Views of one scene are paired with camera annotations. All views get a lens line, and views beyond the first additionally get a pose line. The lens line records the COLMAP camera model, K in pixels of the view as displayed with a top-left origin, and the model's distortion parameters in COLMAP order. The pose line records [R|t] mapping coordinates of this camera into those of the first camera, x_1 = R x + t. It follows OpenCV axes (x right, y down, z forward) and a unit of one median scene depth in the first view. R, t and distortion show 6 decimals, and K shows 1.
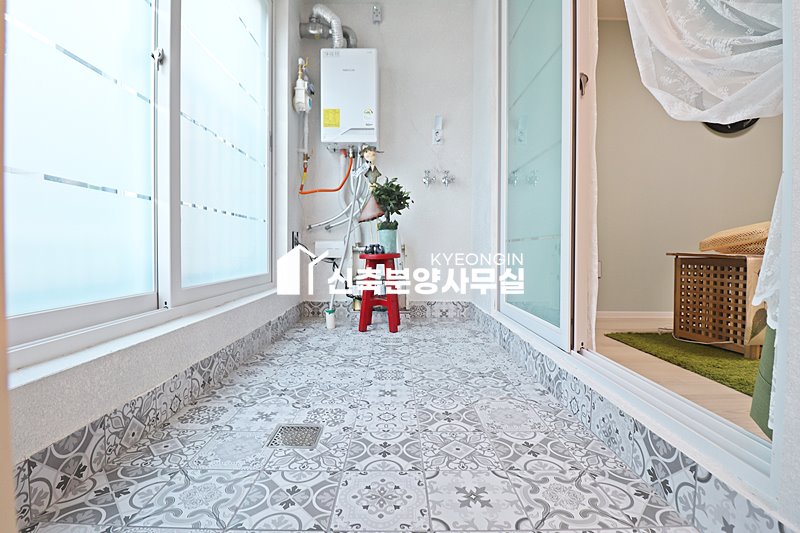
lens RADIAL K [[369.7, 0, 397.4], [0, 369.7, 260.6], [0, 0, 1]] dist [0.002033, -0.014524]
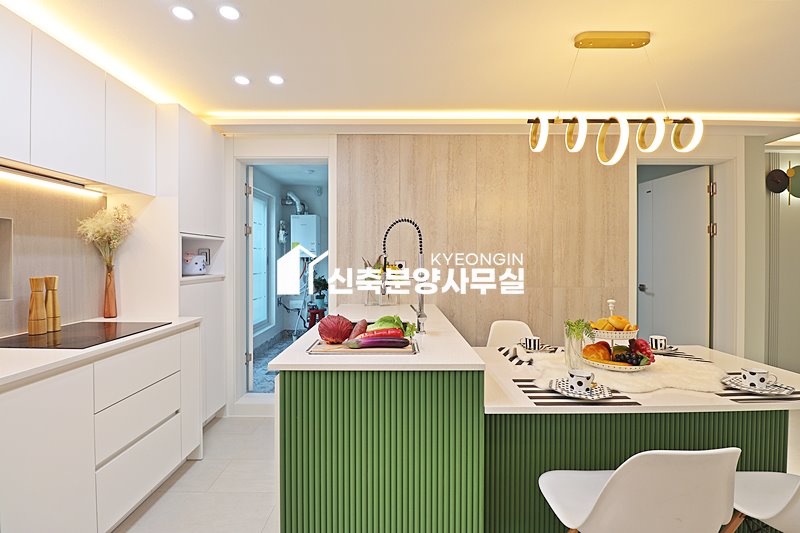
lens RADIAL K [[369.7, 0, 397.4], [0, 369.7, 260.6], [0, 0, 1]] dist [0.002033, -0.014524]
pose [[0.999976, -0.006187, -0.003225, 0.434204], [0.006115, 0.999740, -0.021949, -0.252055], [0.003360, 0.021929, 0.999754, -1.193502]]
